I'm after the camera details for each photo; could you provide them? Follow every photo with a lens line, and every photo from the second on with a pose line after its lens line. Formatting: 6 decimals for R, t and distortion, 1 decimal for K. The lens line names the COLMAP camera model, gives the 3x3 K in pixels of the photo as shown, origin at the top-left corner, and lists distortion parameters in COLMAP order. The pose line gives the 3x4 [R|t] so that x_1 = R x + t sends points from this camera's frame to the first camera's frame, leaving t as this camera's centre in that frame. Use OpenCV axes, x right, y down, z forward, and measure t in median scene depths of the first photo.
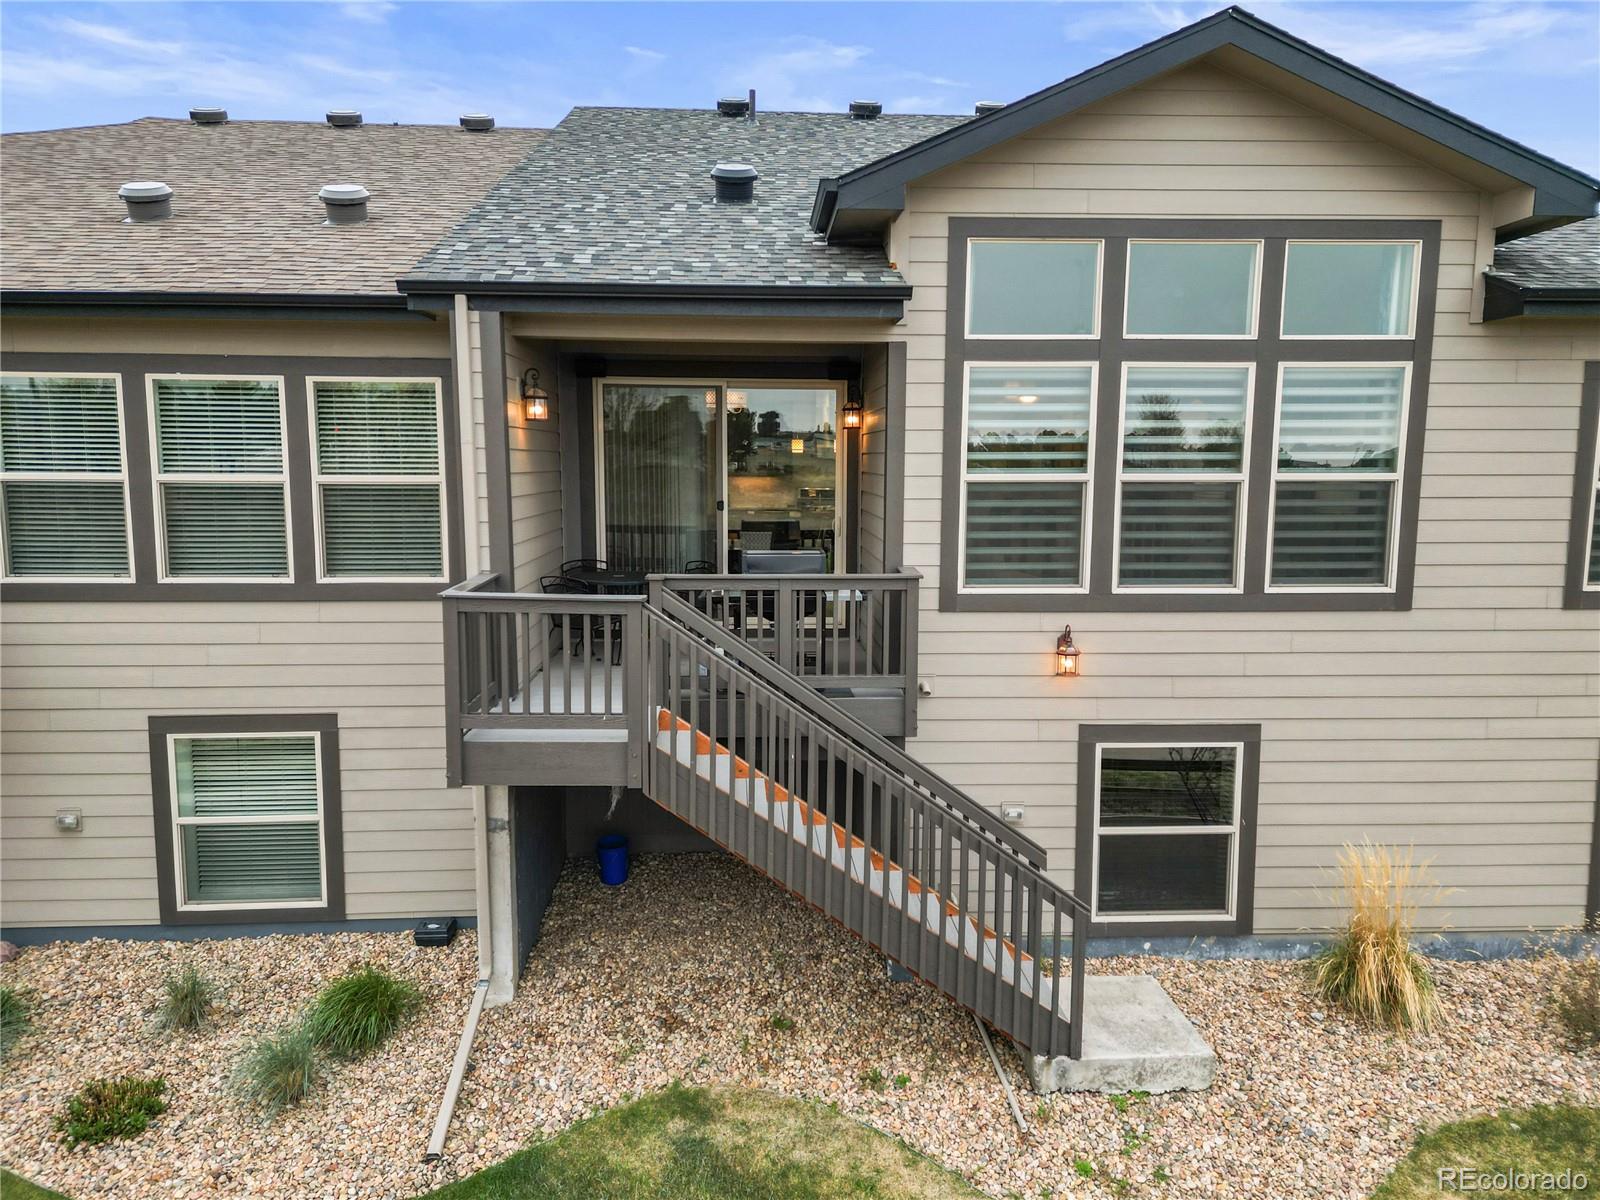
lens RADIAL K [[1101.9, 0, 790.2], [0, 1101.9, 599.7], [0, 0, 1]] dist [0.085110, -0.070389]
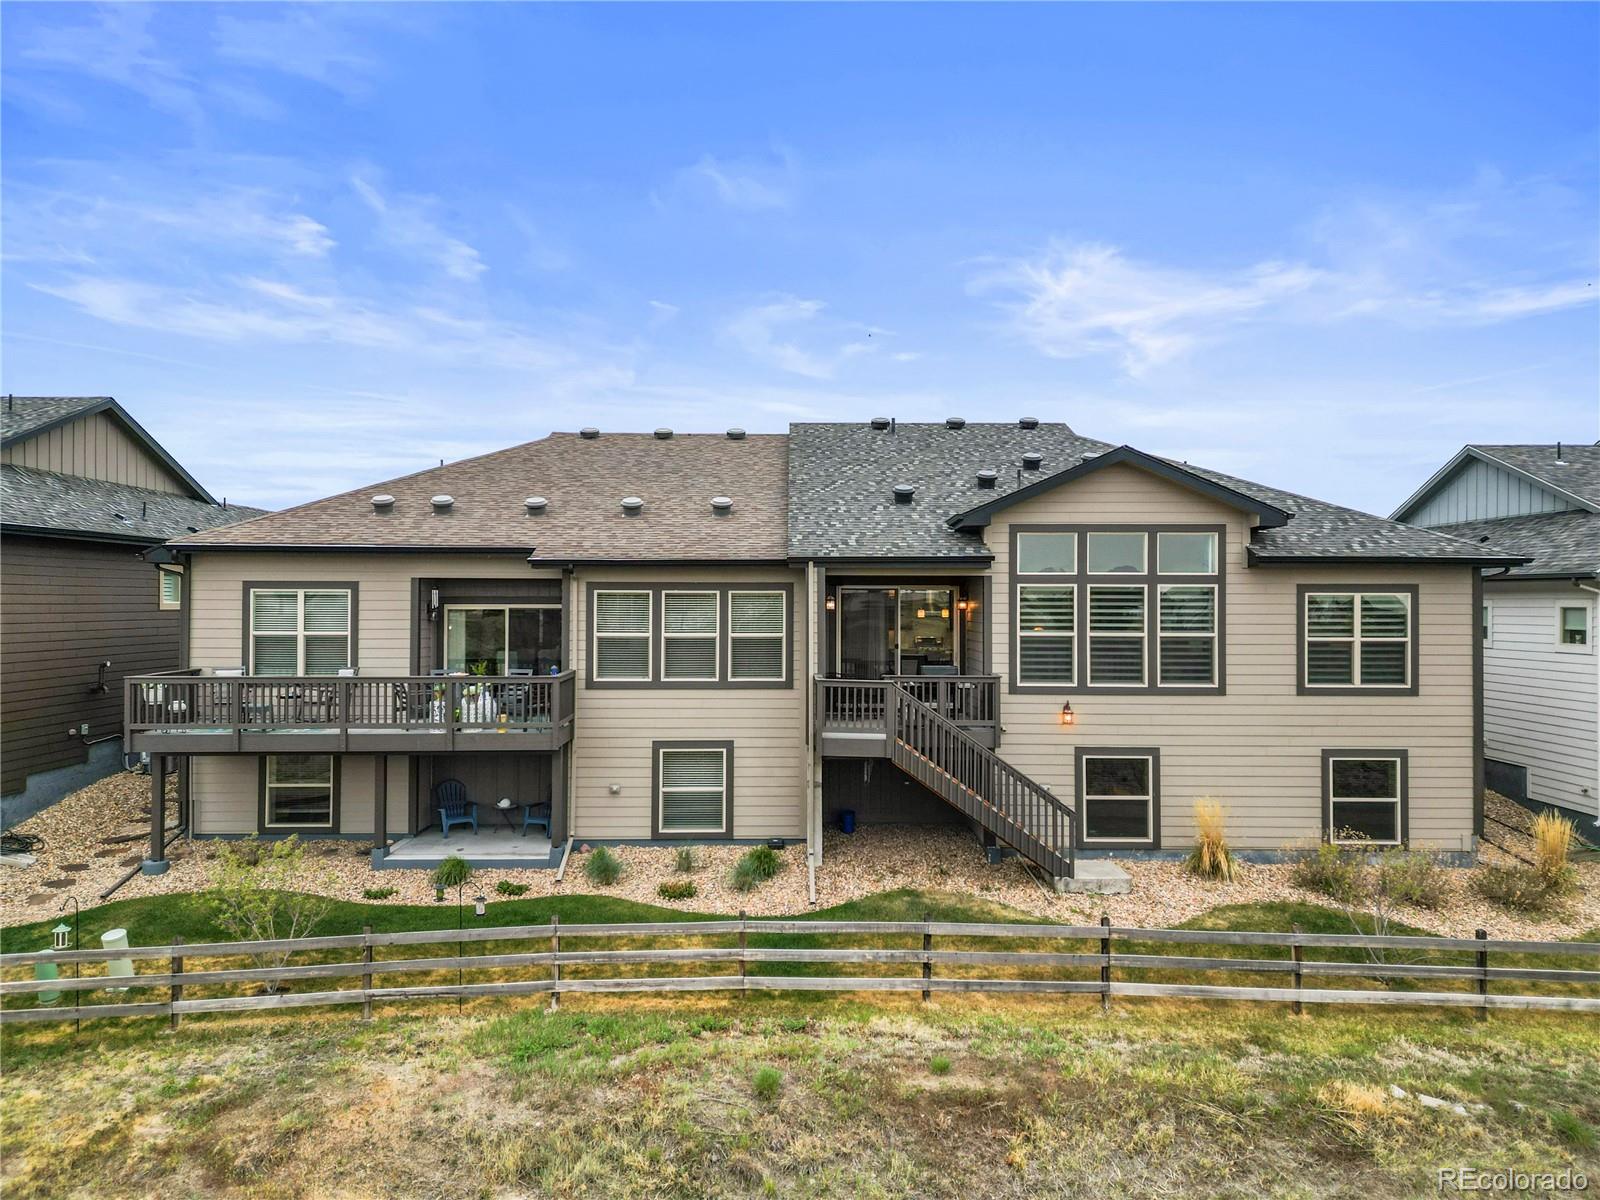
lens RADIAL K [[1101.9, 0, 790.2], [0, 1101.9, 599.7], [0, 0, 1]] dist [0.085110, -0.070389]
pose [[0.998918, -0.001504, -0.046480, -0.200798], [-0.004674, 0.991169, -0.132521, 0.119379], [0.046268, 0.132595, 0.990090, -1.248511]]
